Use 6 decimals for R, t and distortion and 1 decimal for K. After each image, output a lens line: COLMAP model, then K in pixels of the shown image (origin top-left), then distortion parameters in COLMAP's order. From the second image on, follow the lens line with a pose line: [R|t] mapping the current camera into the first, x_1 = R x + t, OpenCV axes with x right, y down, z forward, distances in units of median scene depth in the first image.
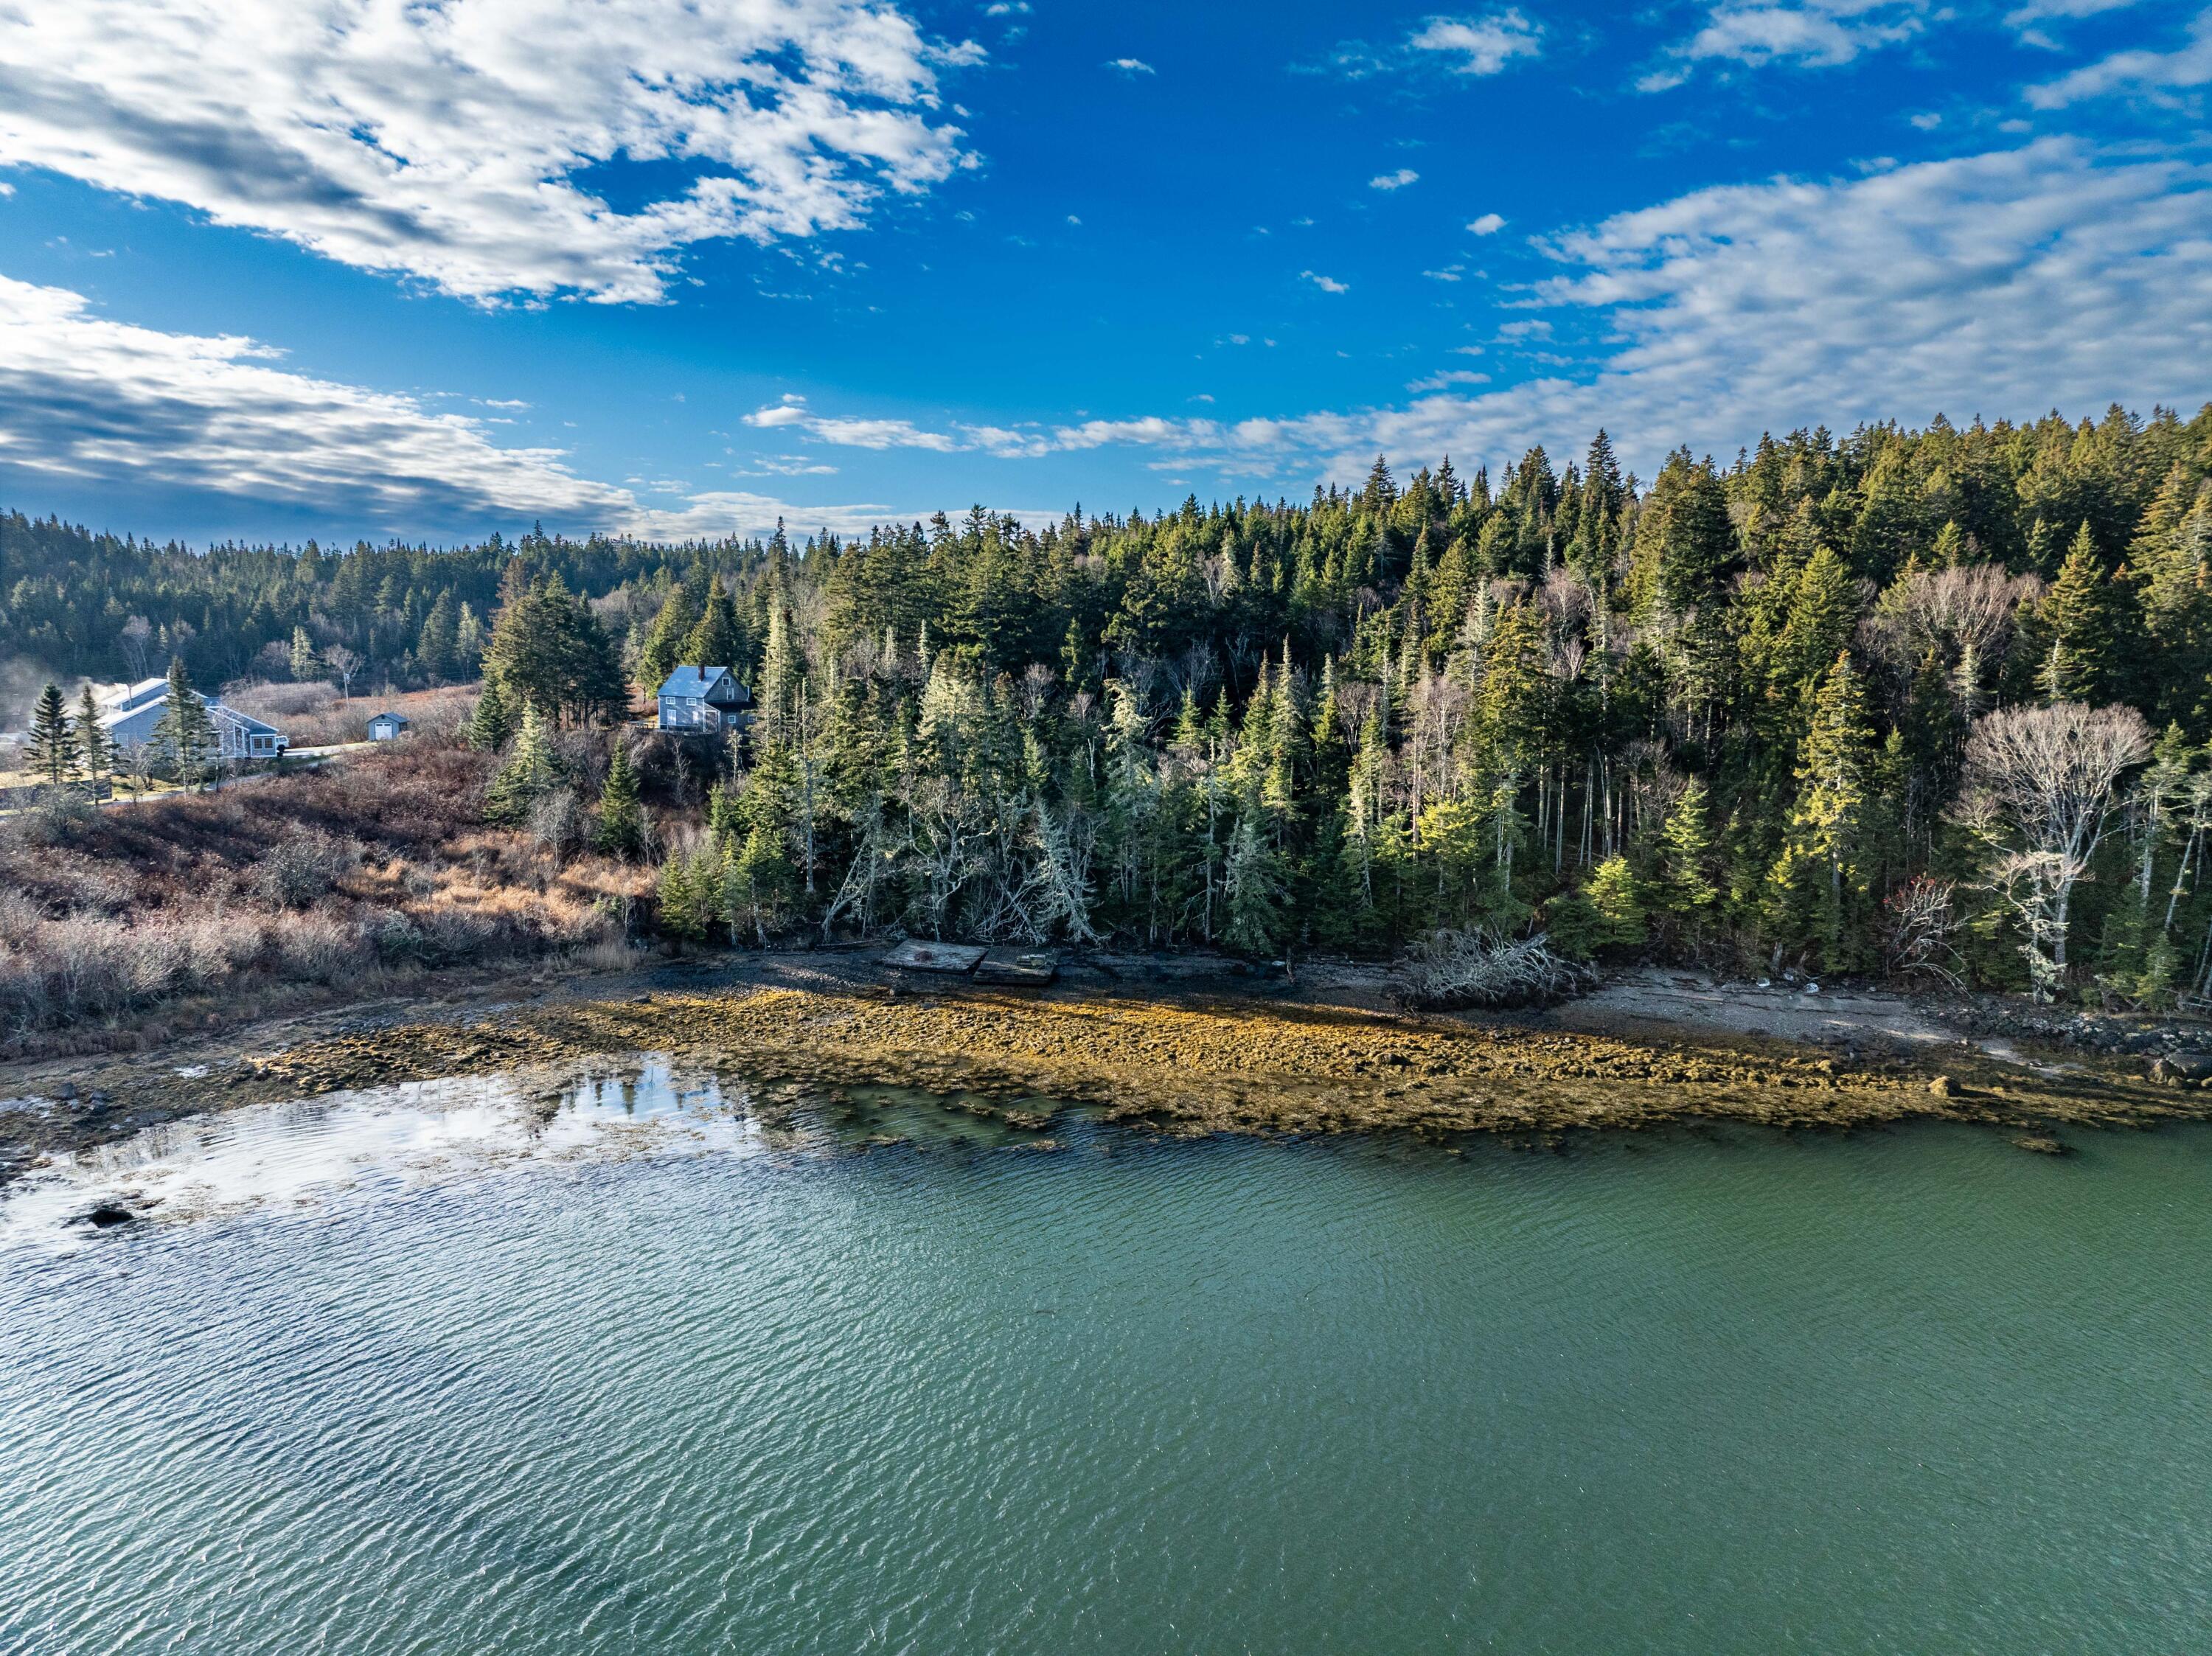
lens RADIAL K [[1567.8, 0, 1106.0], [0, 1567.8, 828.0], [0, 0, 1]] dist [-0.033427, -0.002083]
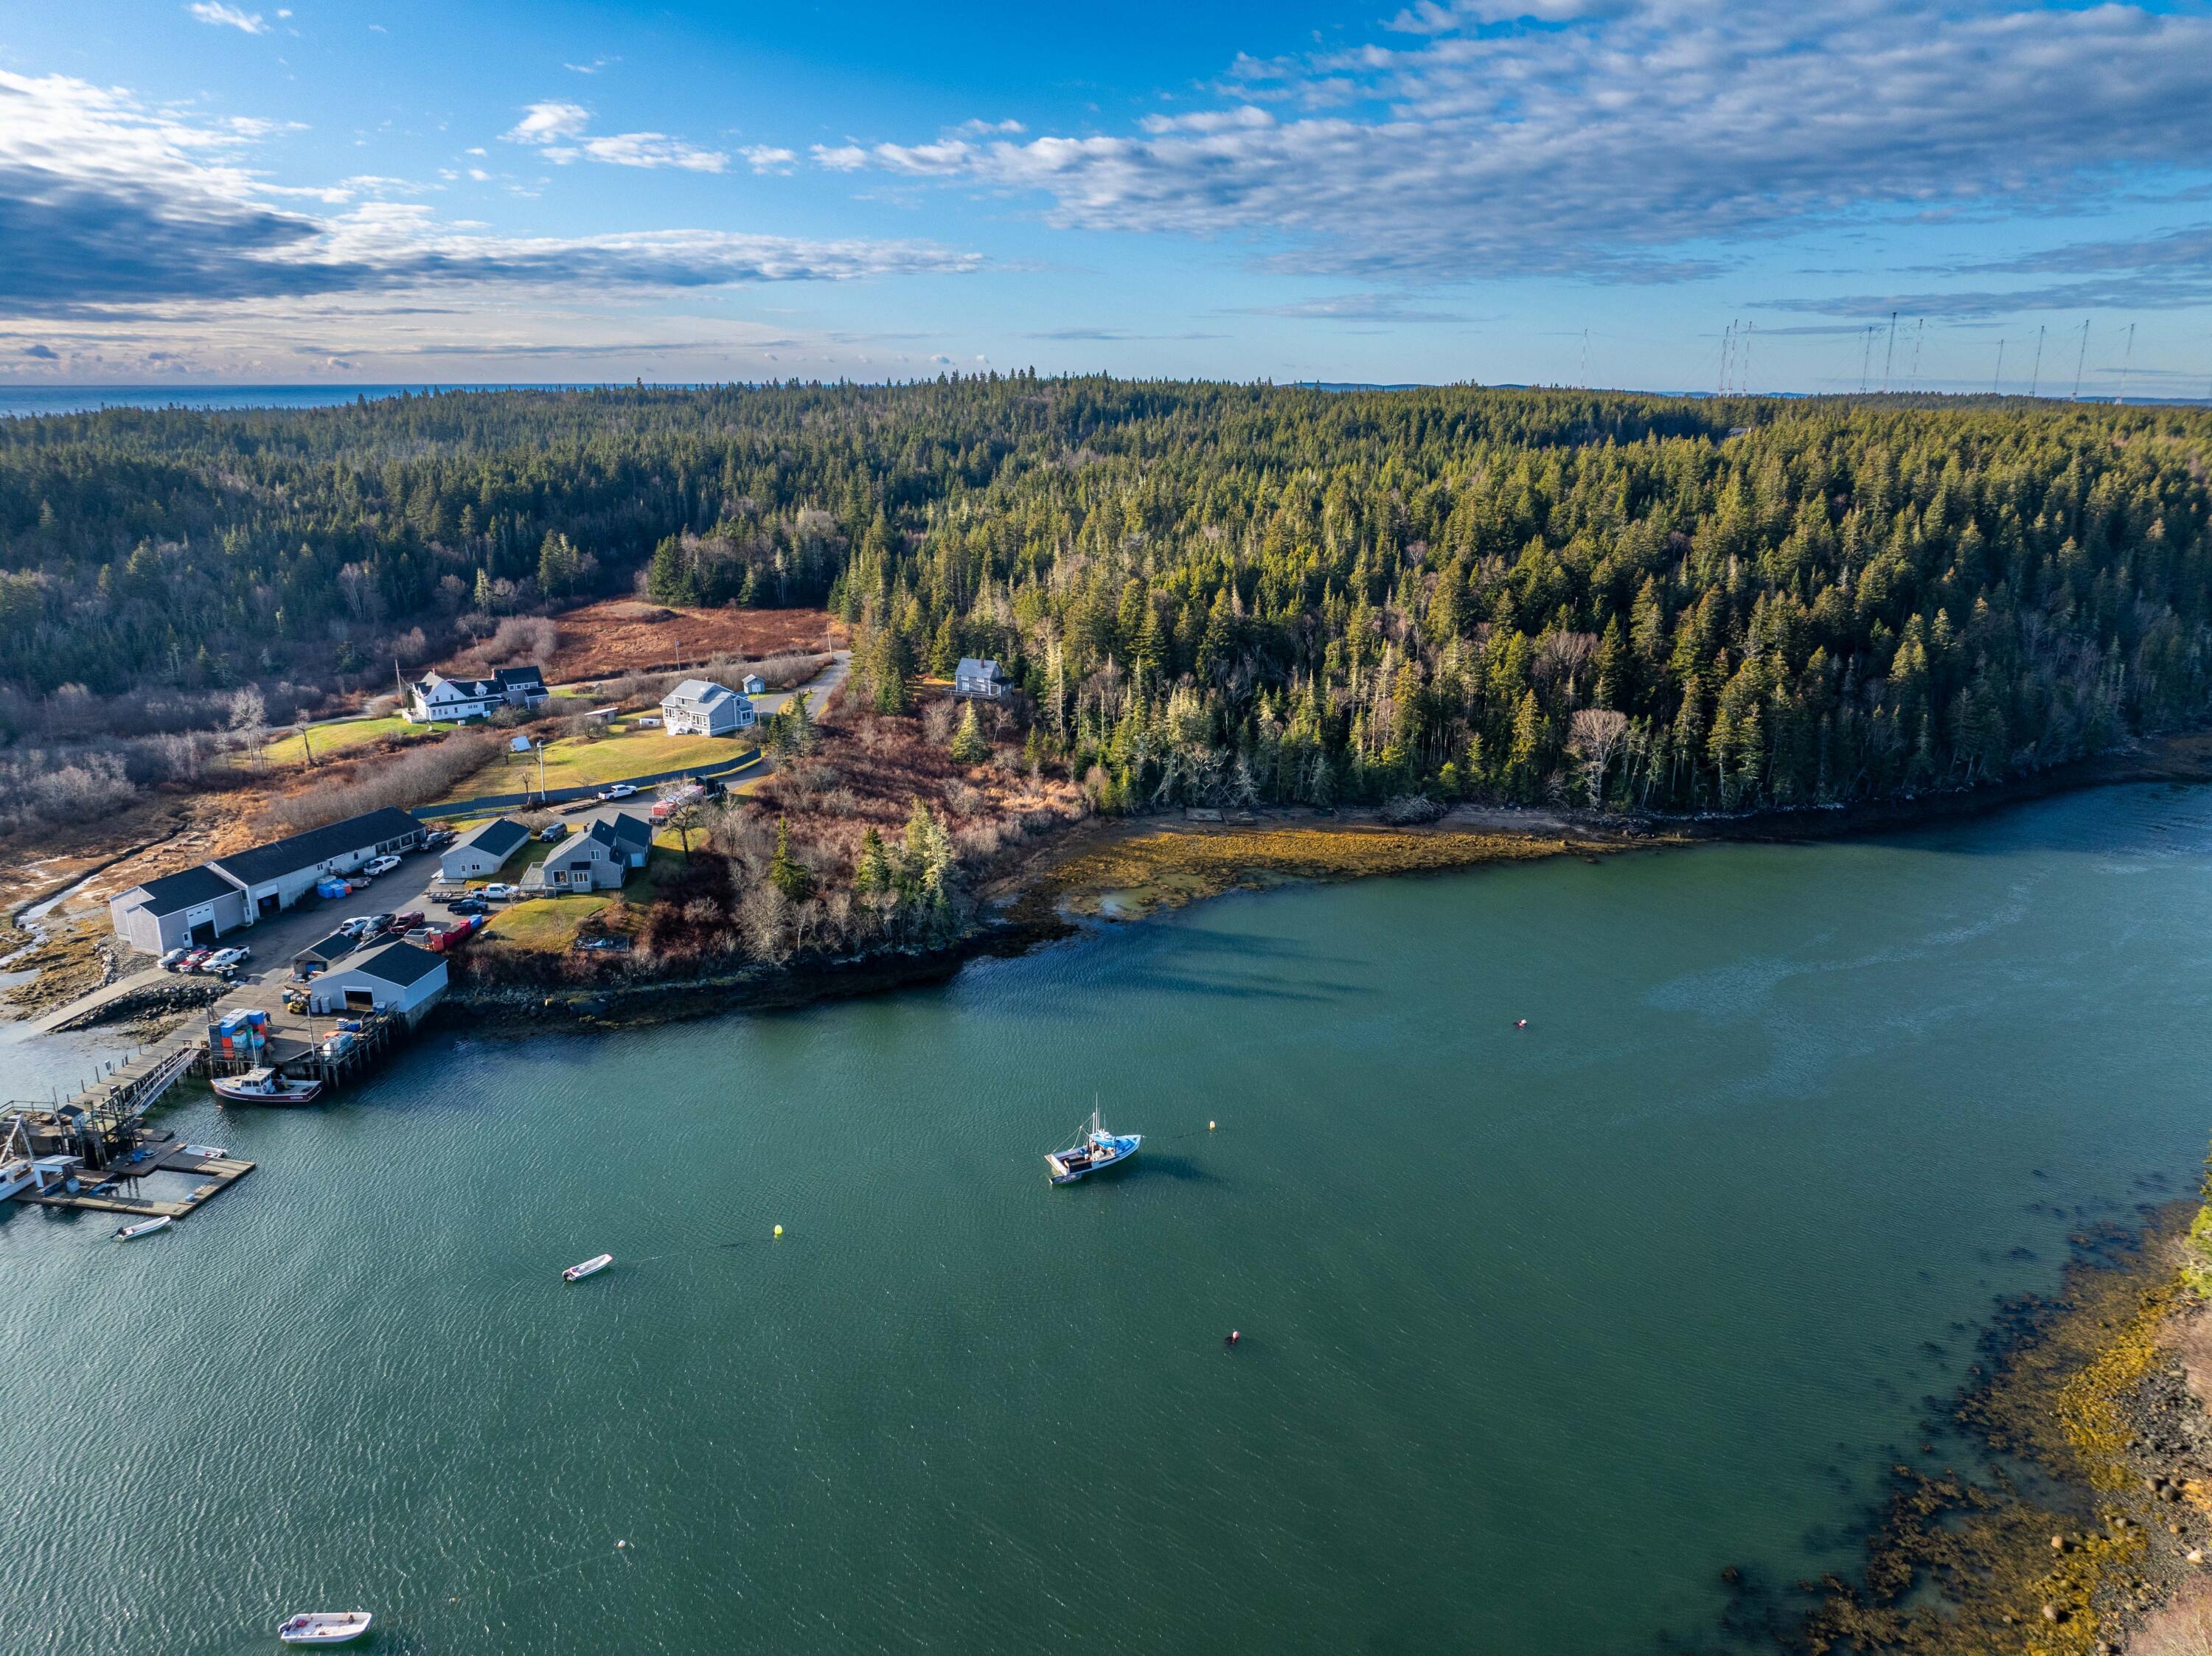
lens RADIAL K [[1567.8, 0, 1106.0], [0, 1567.8, 828.0], [0, 0, 1]] dist [-0.033427, -0.002083]
pose [[0.972274, -0.066698, 0.224130, -0.896114], [0.029803, 0.985988, 0.164130, -0.344366], [-0.231936, -0.152900, 0.960639, -1.529465]]
